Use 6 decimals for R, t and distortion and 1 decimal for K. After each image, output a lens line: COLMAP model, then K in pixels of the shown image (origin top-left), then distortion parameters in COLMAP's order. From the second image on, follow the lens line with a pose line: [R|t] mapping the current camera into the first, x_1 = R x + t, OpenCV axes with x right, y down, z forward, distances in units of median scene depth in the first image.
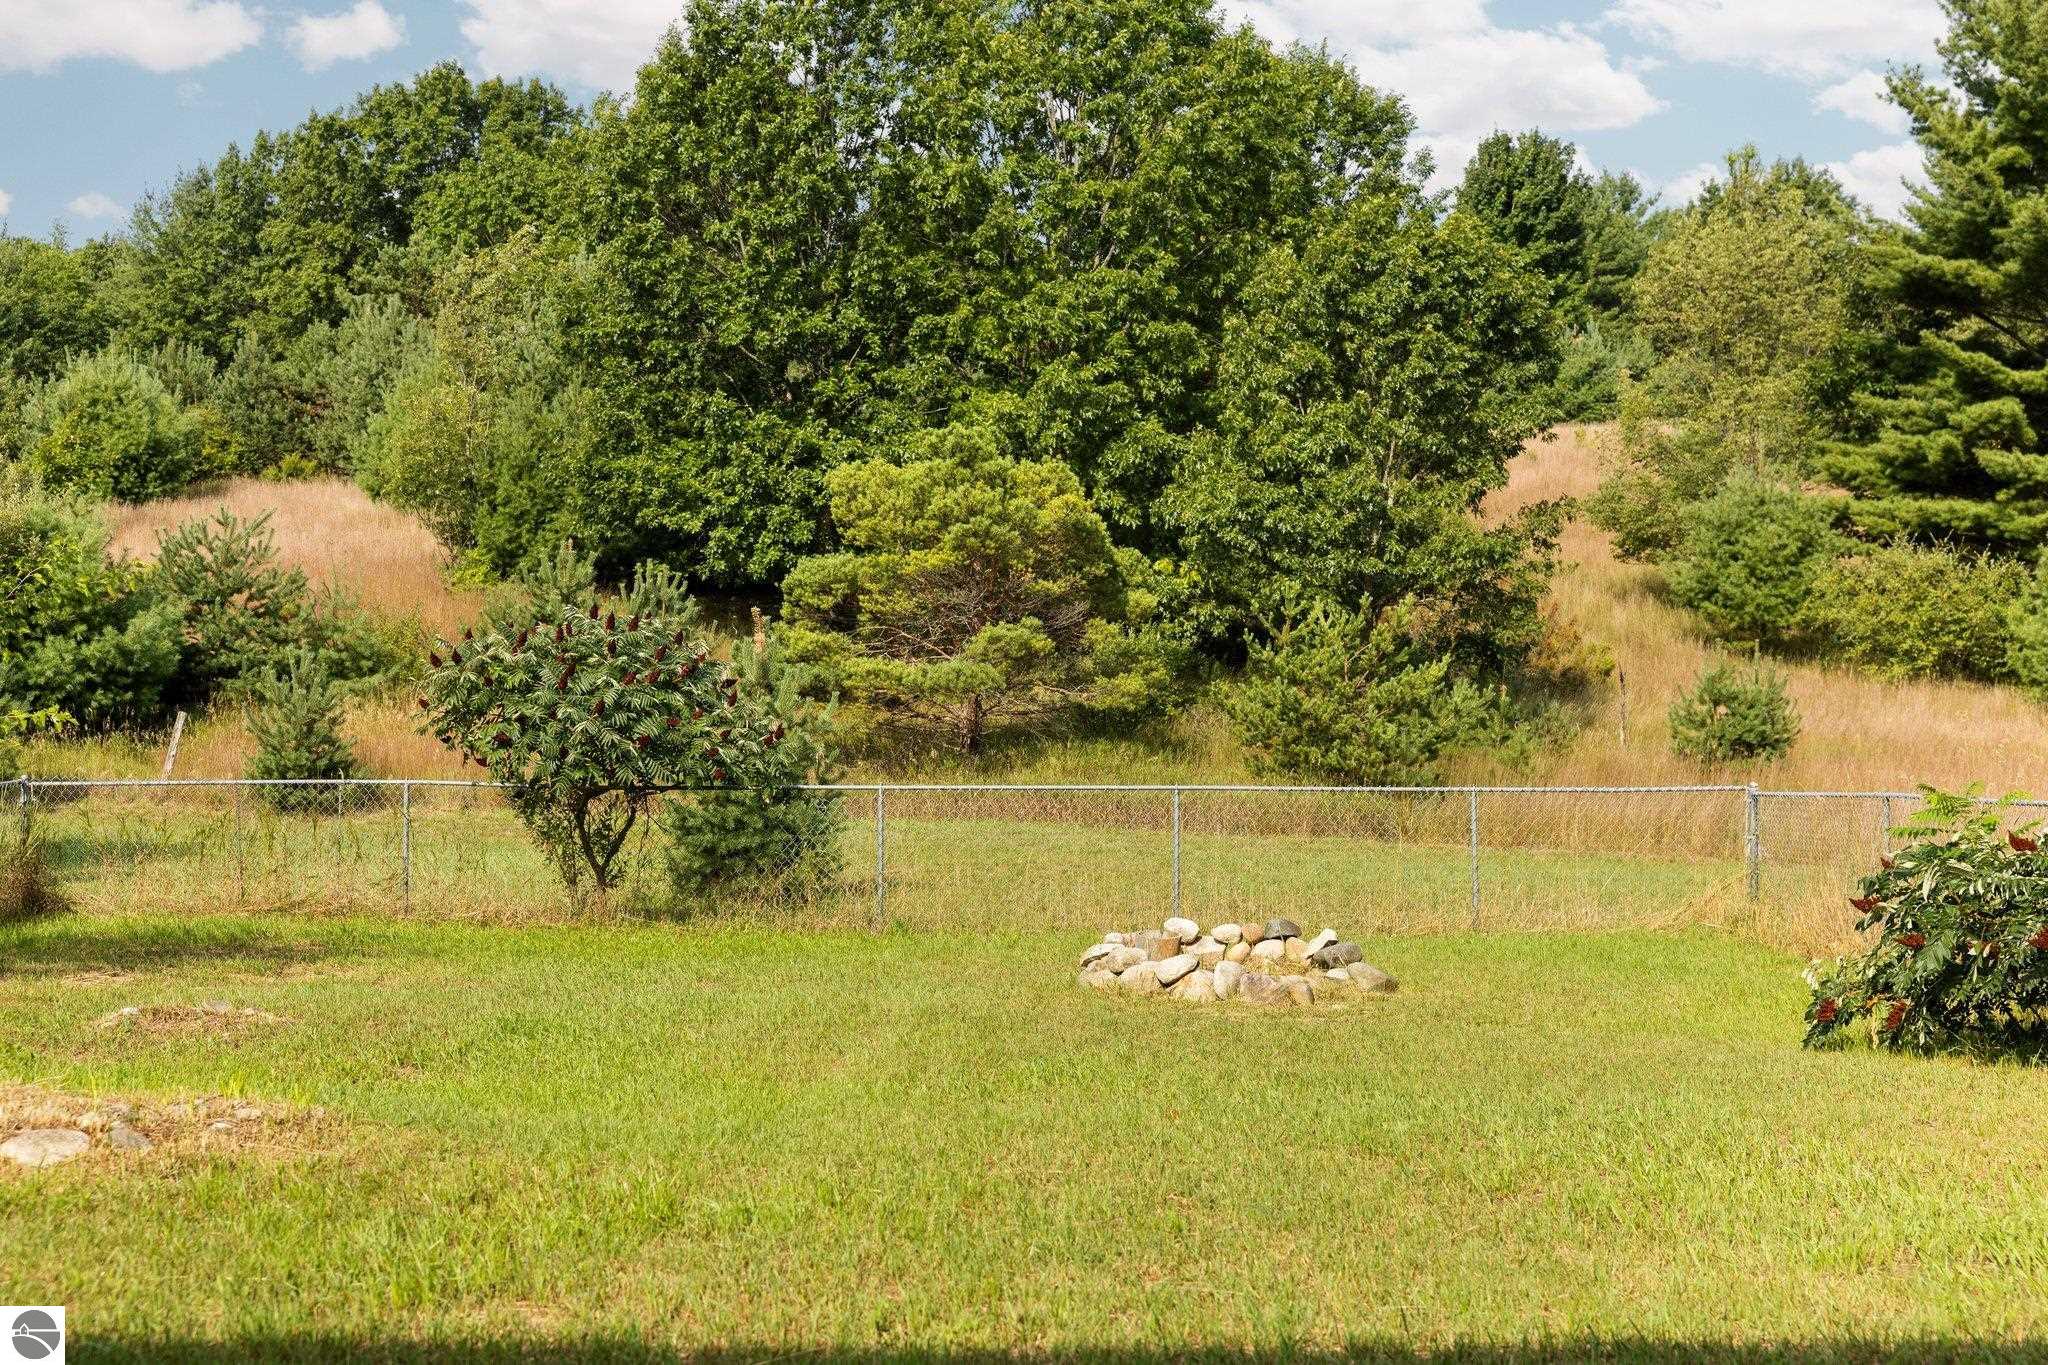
lens RADIAL K [[2908.5, 0, 1024.0], [0, 2908.5, 682.5], [0, 0, 1]] dist [0.015715, 0.015221]
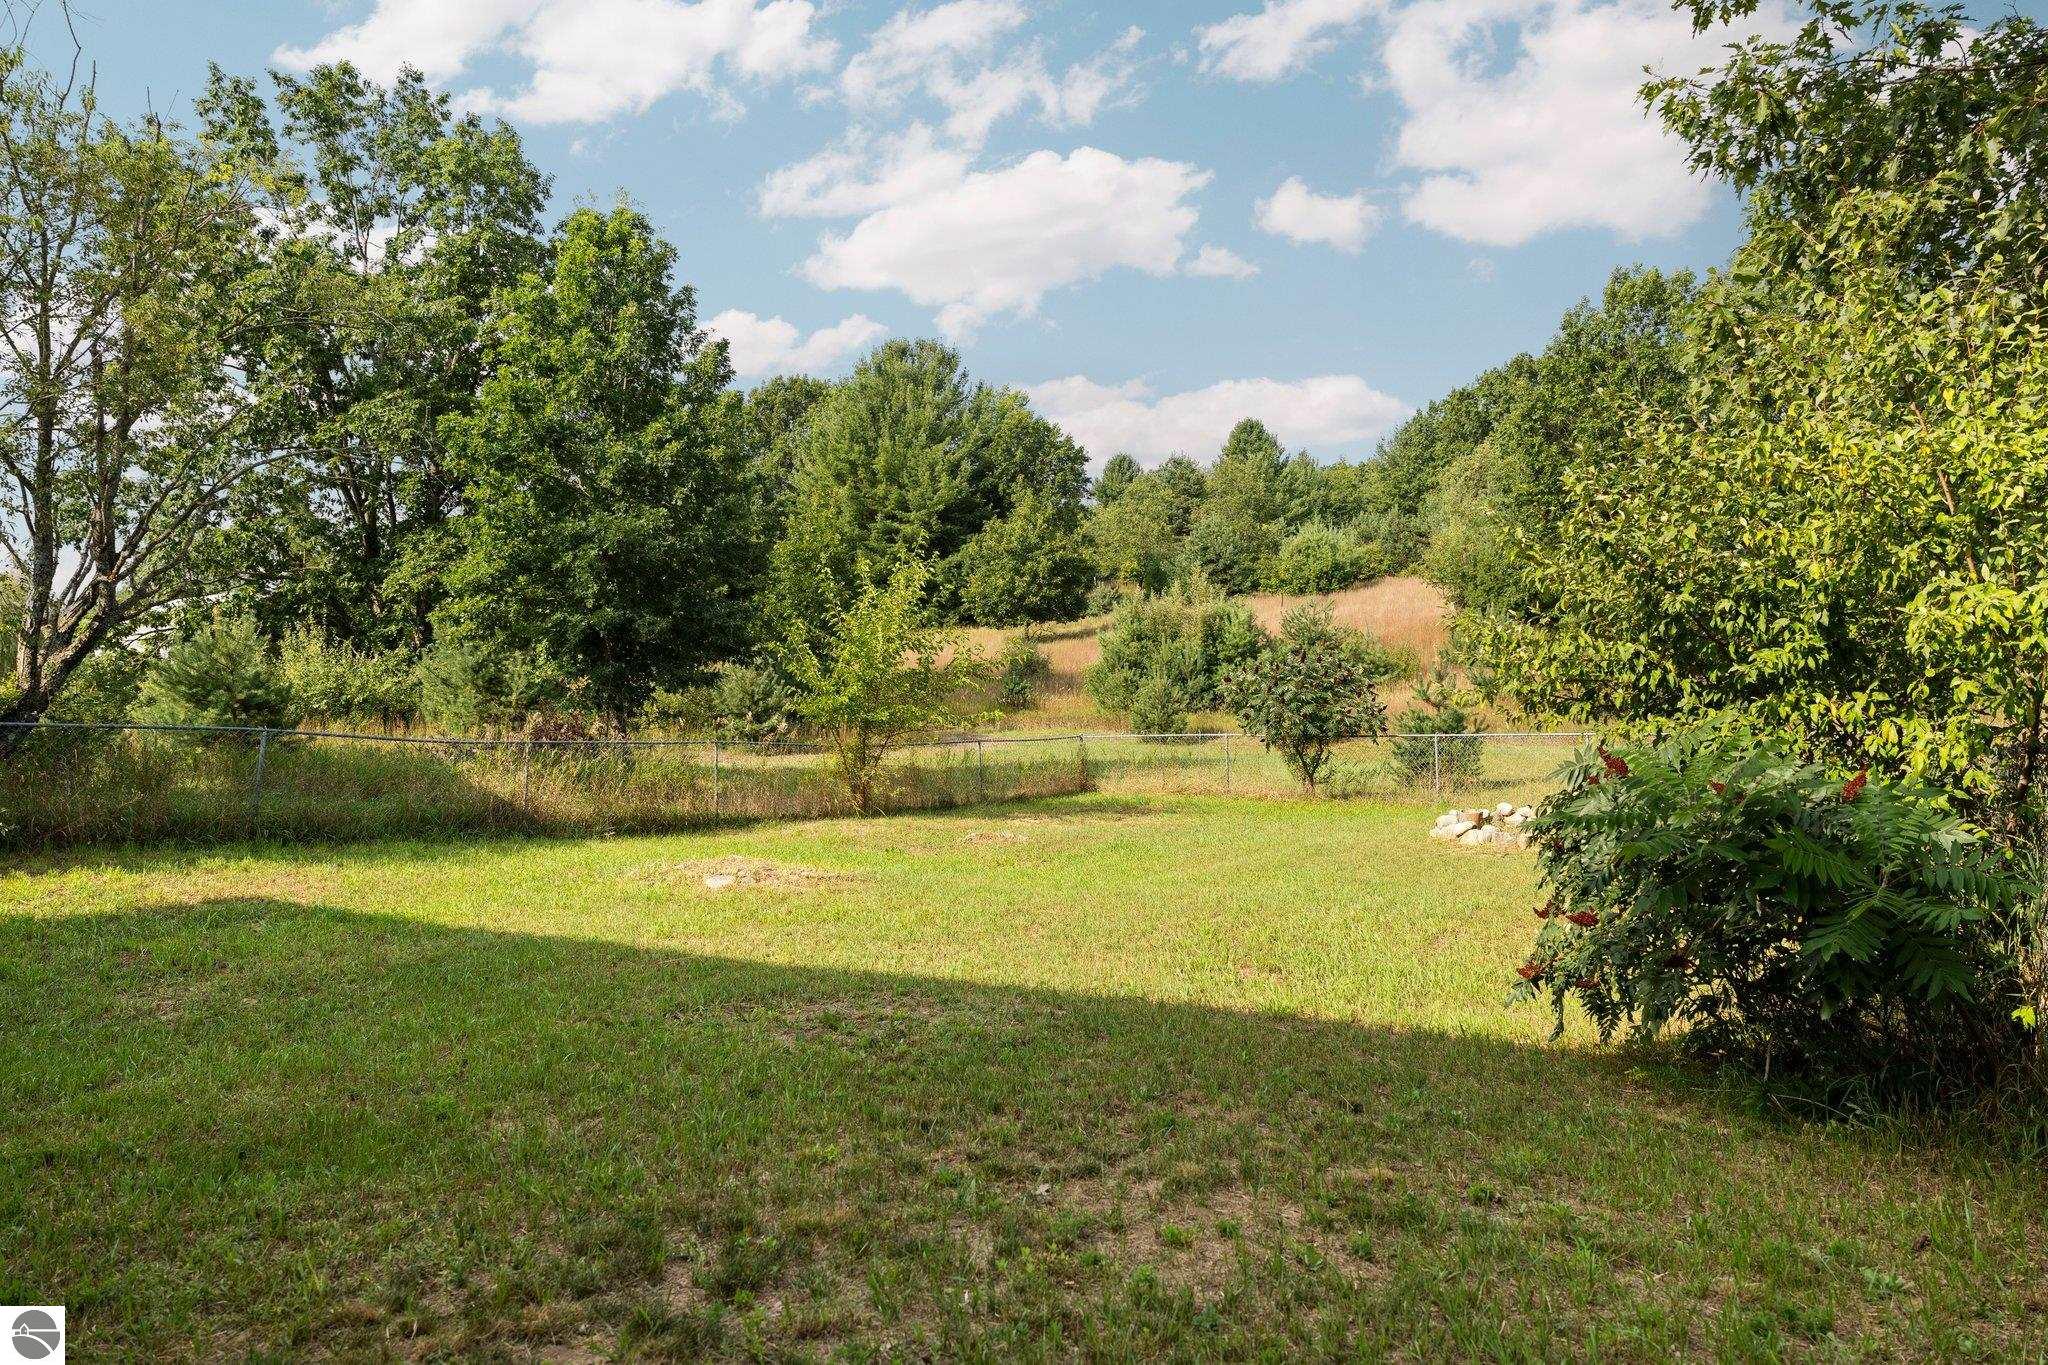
lens RADIAL K [[1448.1, 0, 1024.0], [0, 1448.1, 682.5], [0, 0, 1]] dist [-0.000999, -0.000323]
pose [[0.839630, -0.029969, -0.542331, 0.145710], [0.034449, 0.999405, -0.001894, -0.005068], [0.542065, -0.017092, 0.840163, -0.004956]]
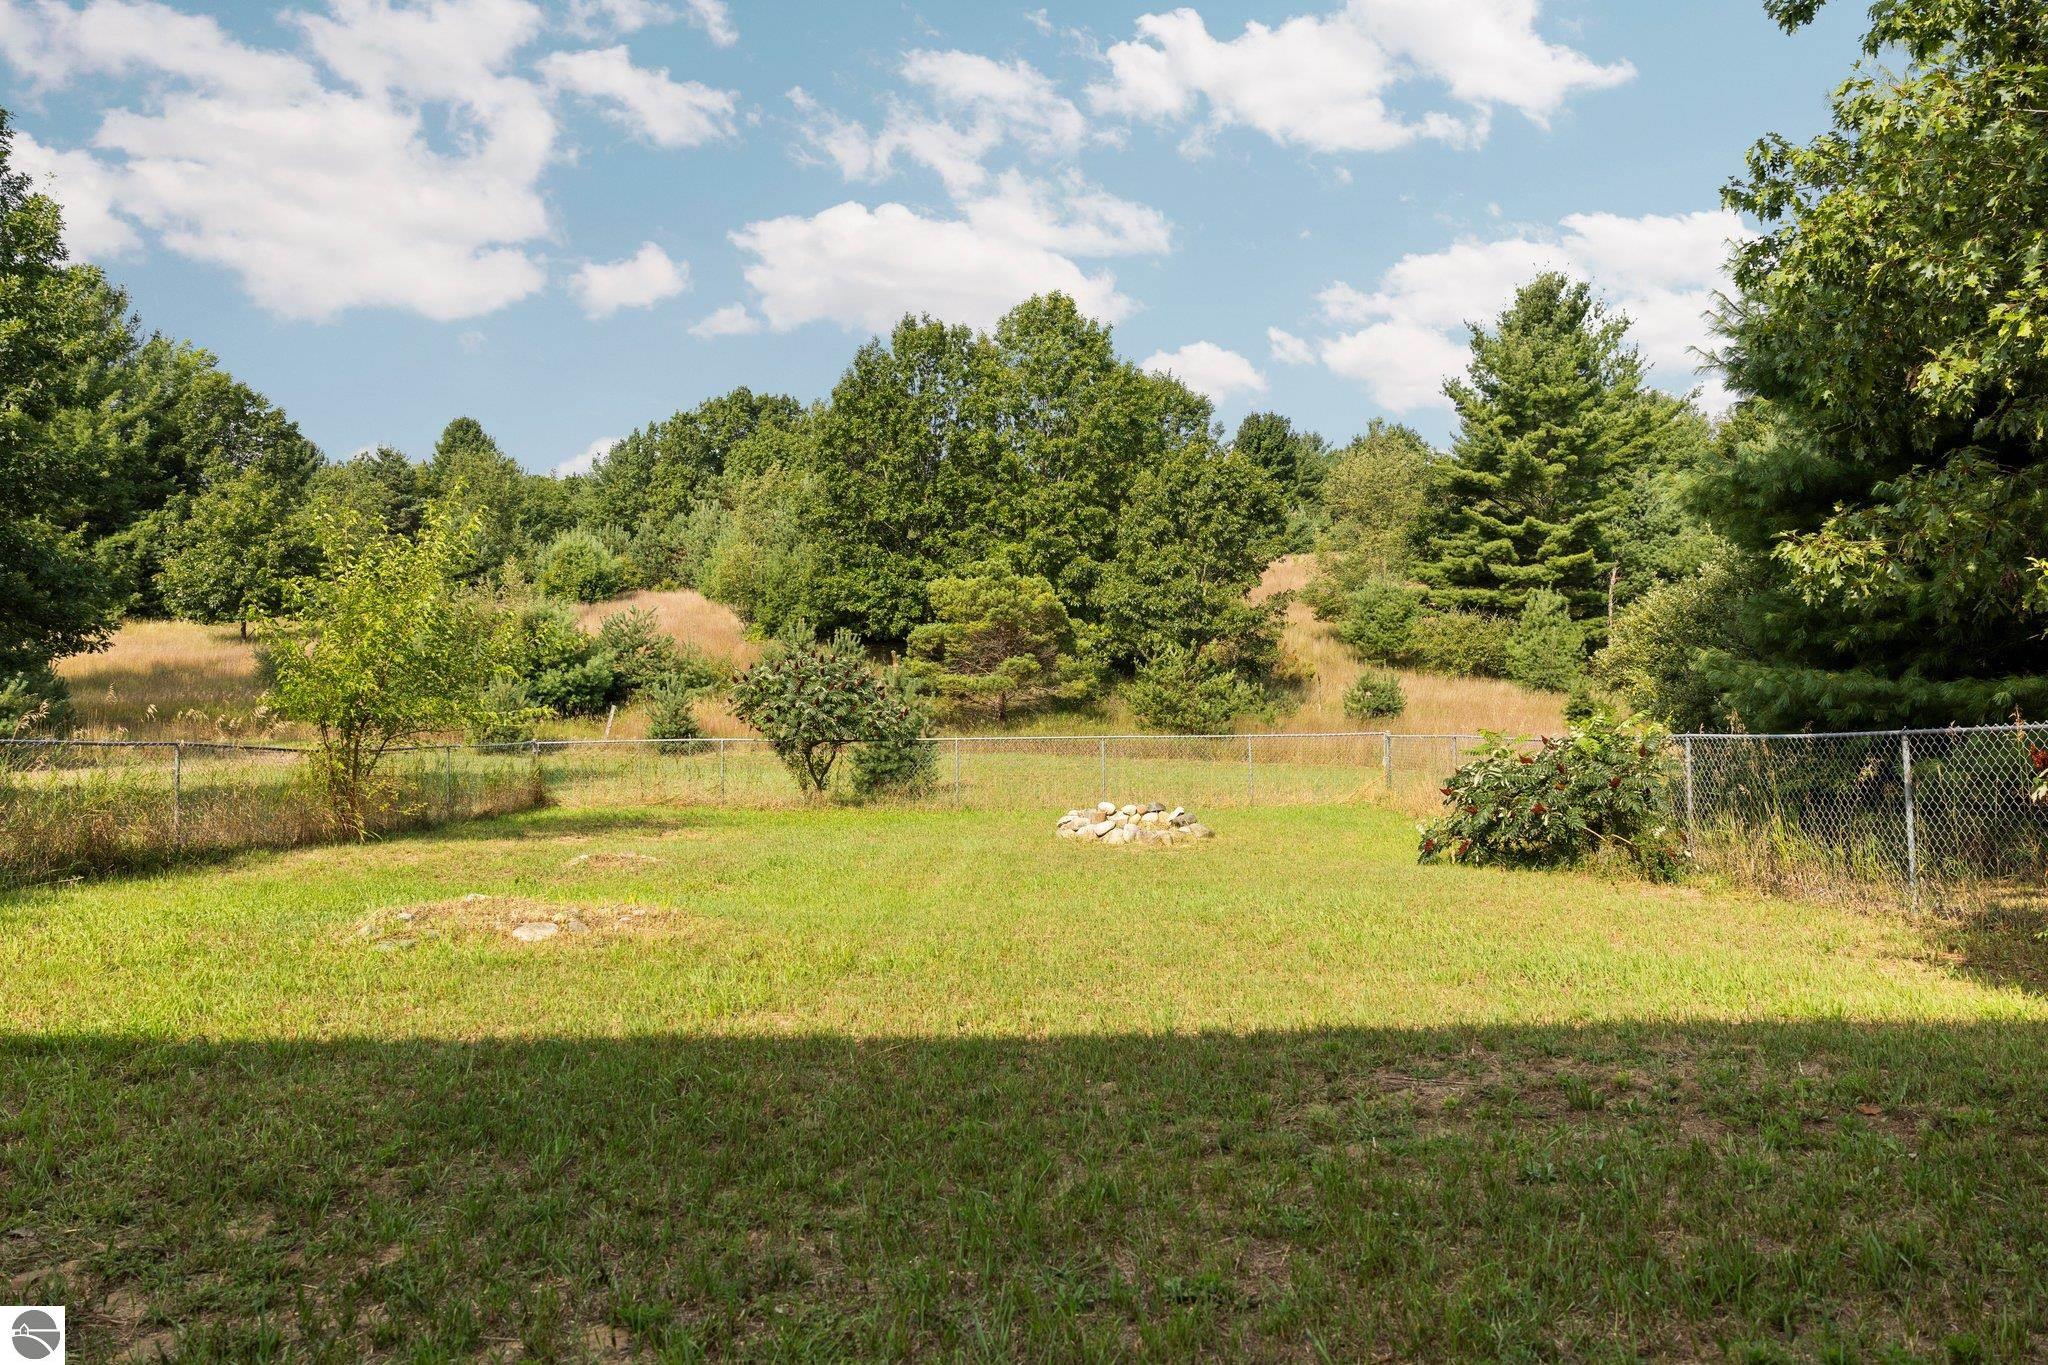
lens RADIAL K [[1414.0, 0, 1024.0], [0, 1414.0, 682.5], [0, 0, 1]] dist [0.003630, 0.002063]
pose [[0.999900, -0.014084, -0.001231, -0.000346], [0.014083, 0.999900, -0.001075, -0.000895], [0.001246, 0.001058, 0.999999, 0.010320]]
